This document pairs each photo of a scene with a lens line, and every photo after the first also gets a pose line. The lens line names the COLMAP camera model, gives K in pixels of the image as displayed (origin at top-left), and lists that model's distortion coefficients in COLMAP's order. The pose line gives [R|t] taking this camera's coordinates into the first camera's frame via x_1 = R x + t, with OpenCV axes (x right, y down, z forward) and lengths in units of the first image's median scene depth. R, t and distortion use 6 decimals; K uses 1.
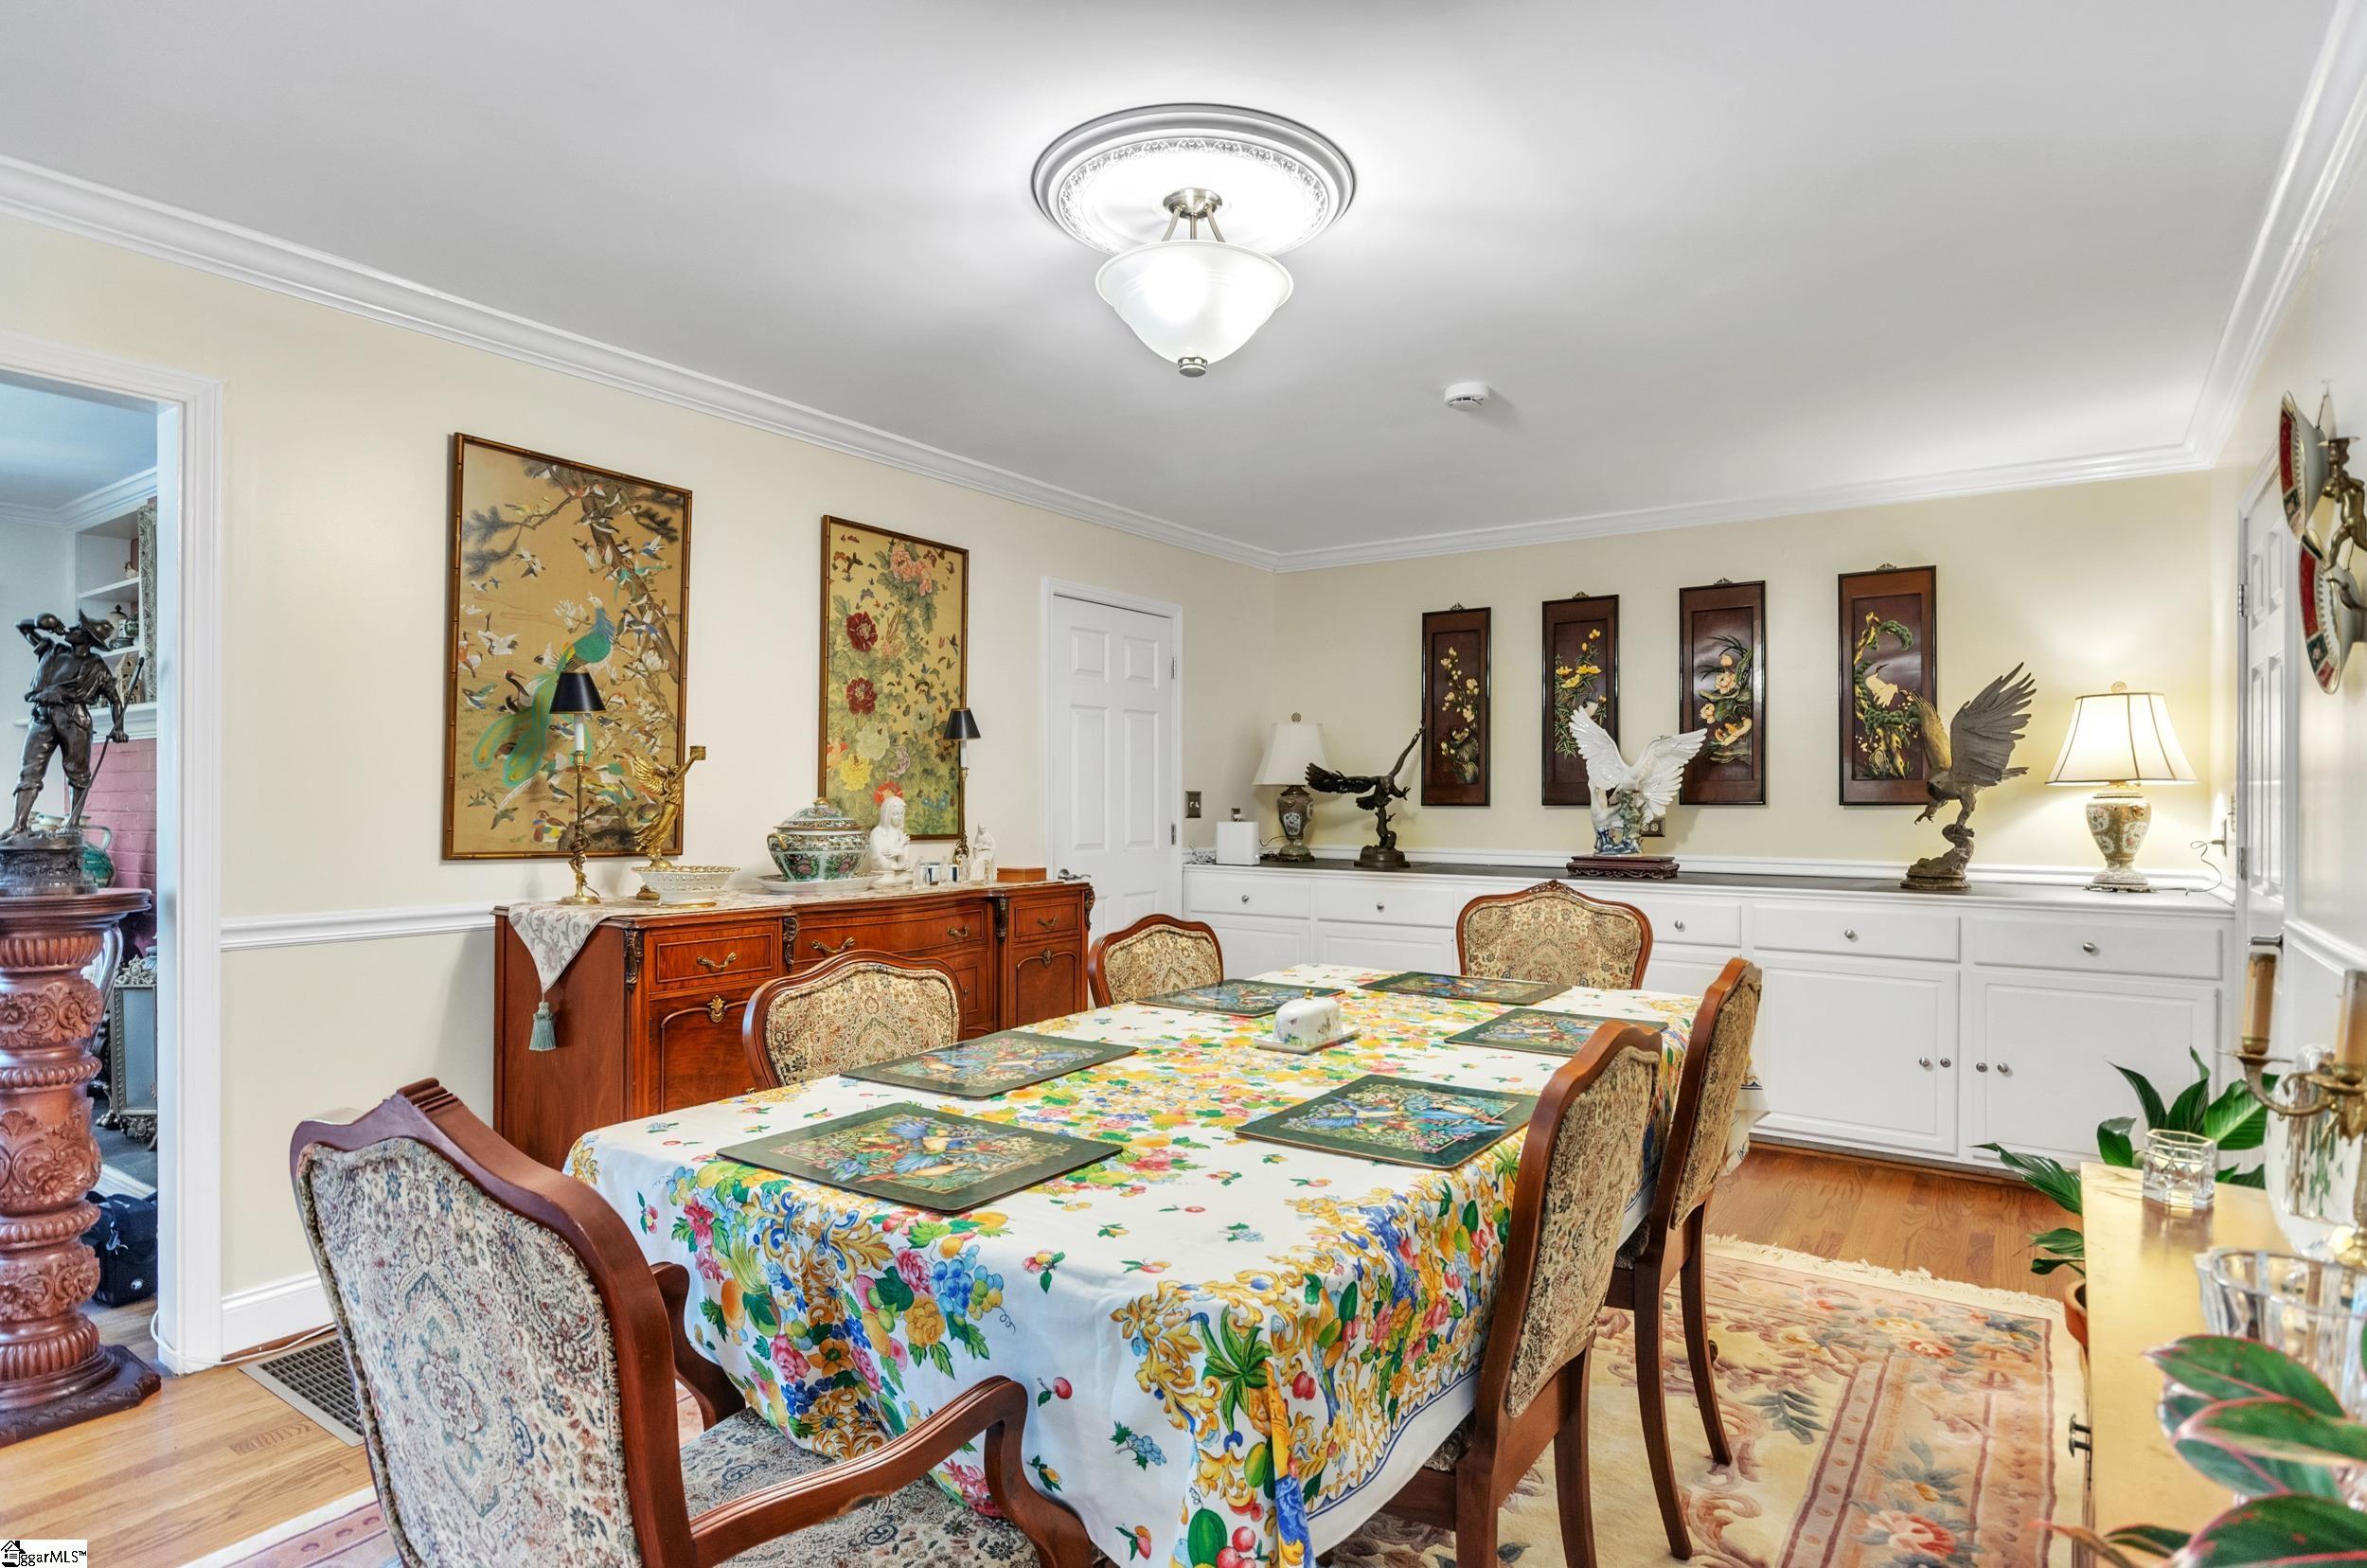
lens RADIAL K [[1236.4, 0, 1189.1], [0, 1236.4, 790.4], [0, 0, 1]] dist [0.000192, 0.000079]
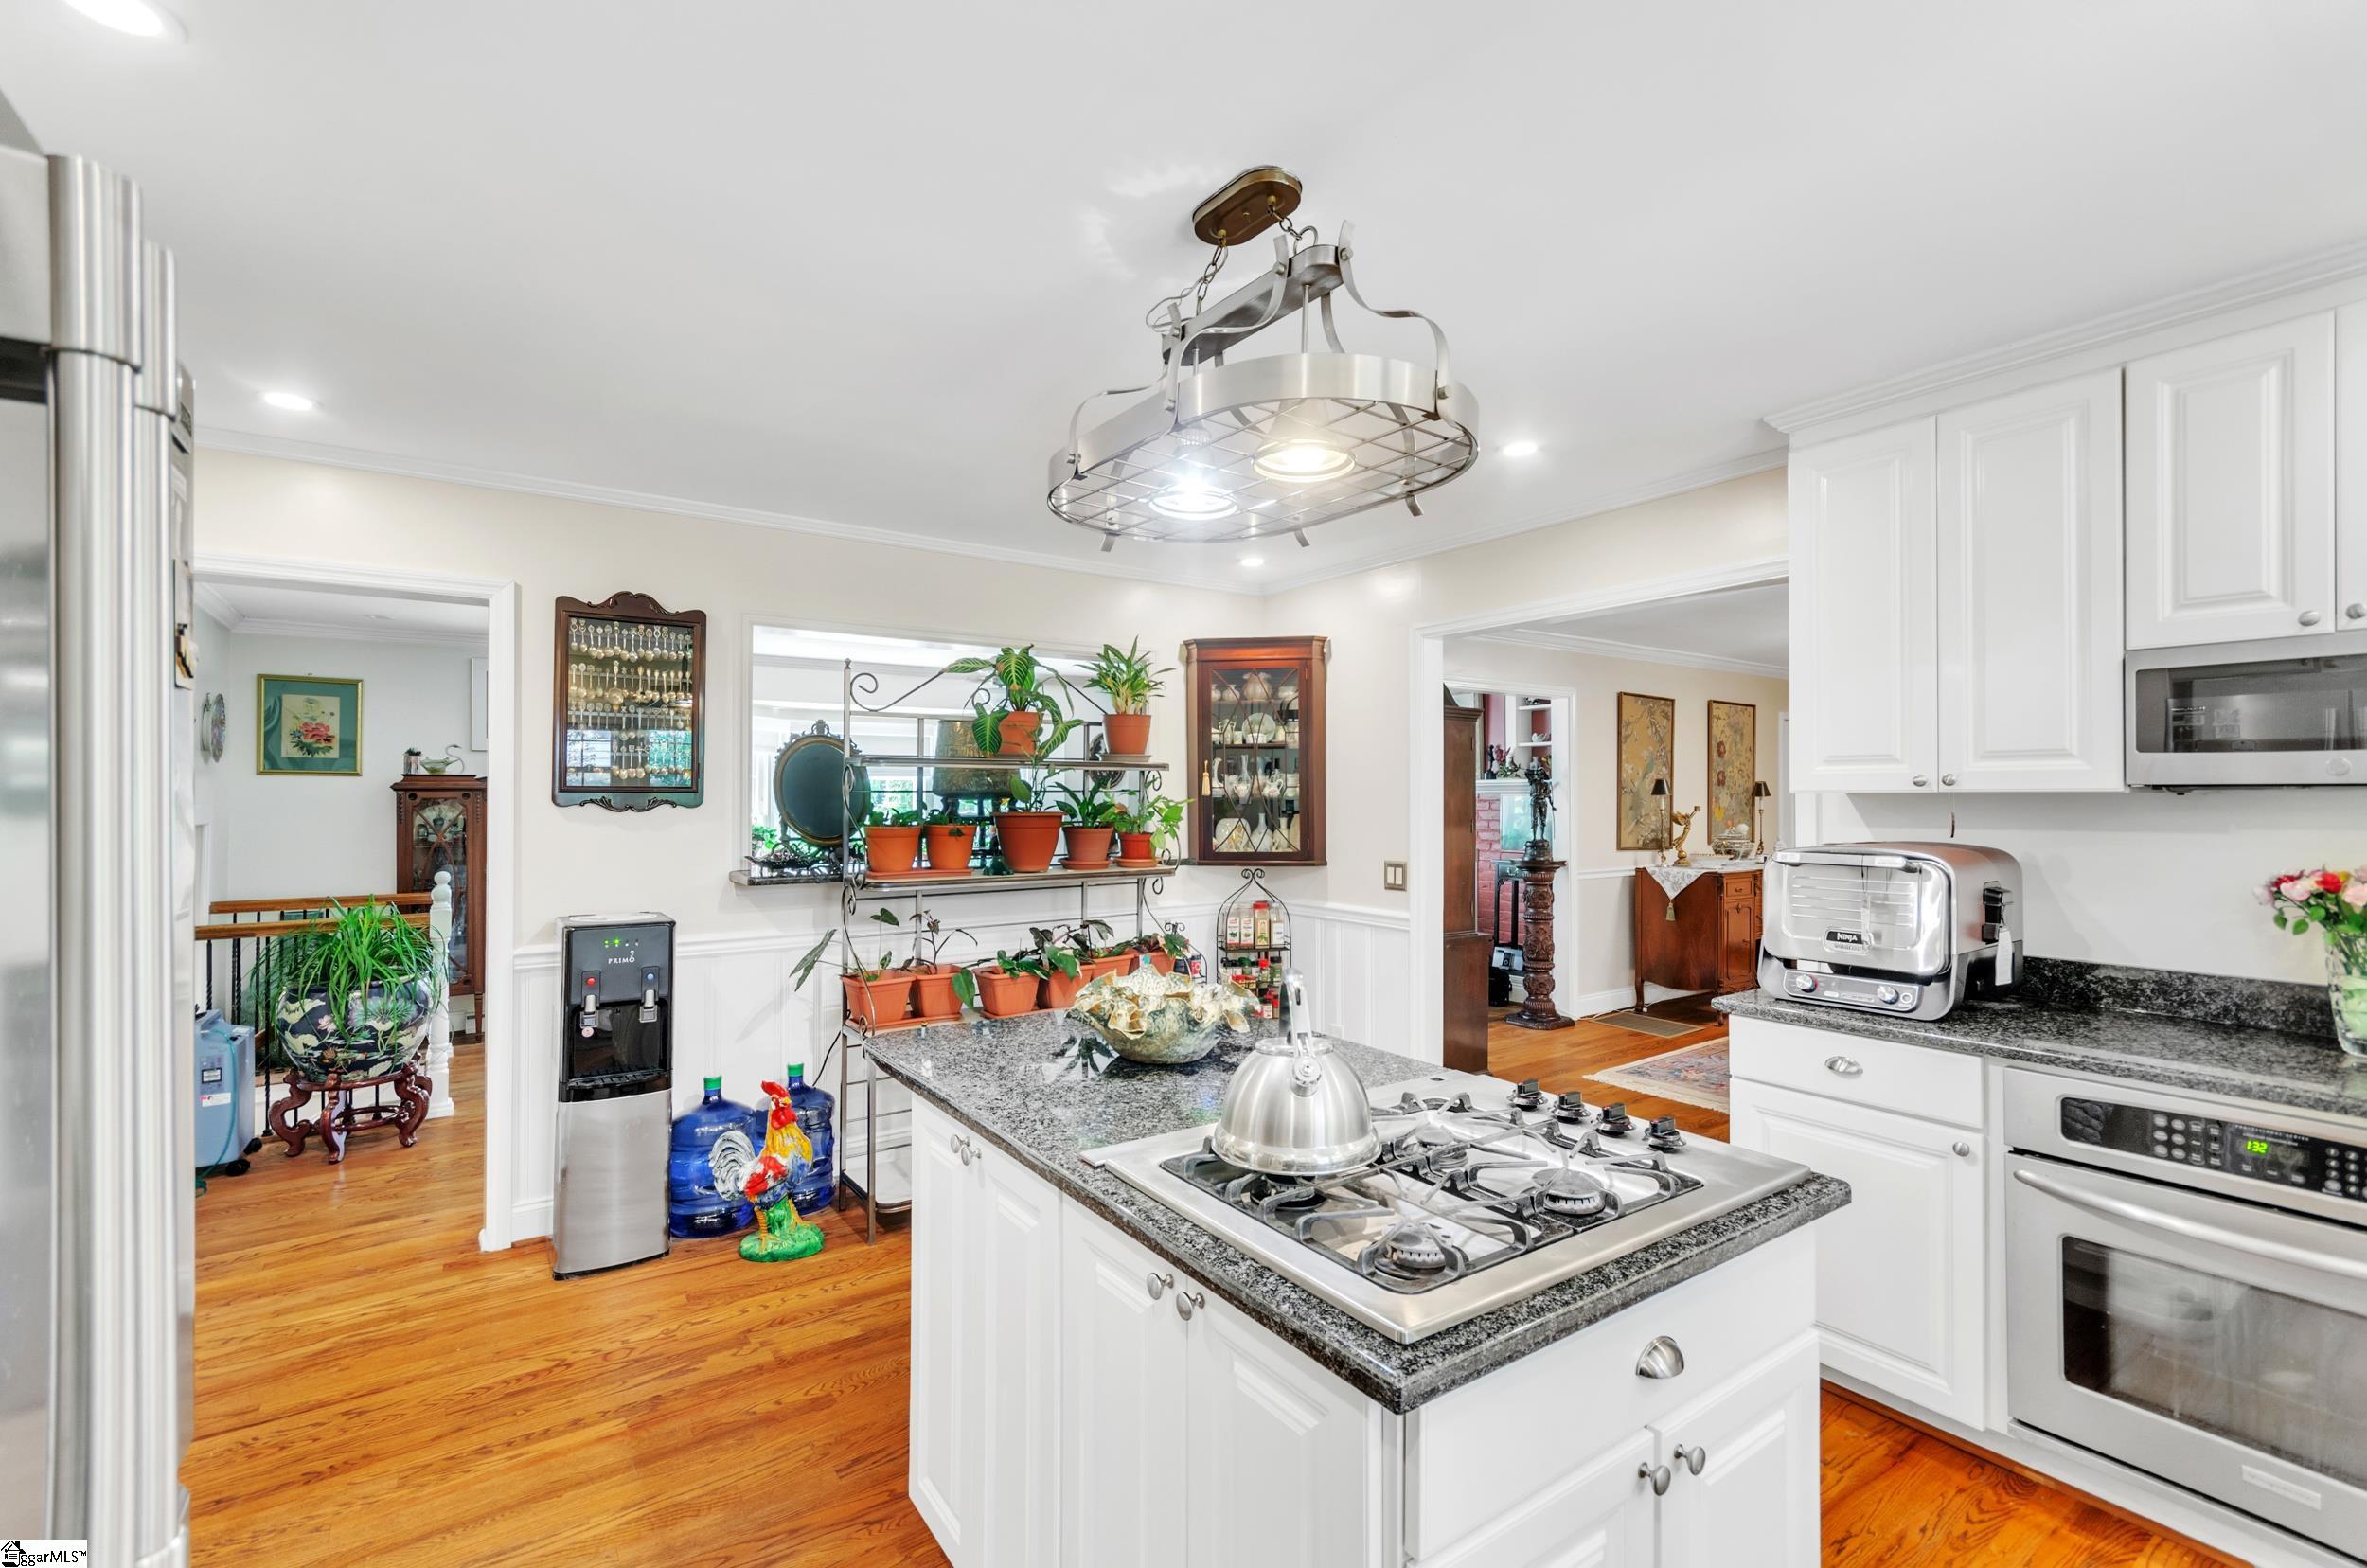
lens RADIAL K [[1032.7, 0, 1182.0], [0, 1032.7, 788.9], [0, 0, 1]] dist [0.004639, 0.000047]
pose [[0.940786, -0.004010, -0.338977, -0.559390], [0.004806, 0.999987, 0.001509, -0.065735], [0.338966, -0.003048, 0.940794, -1.111057]]
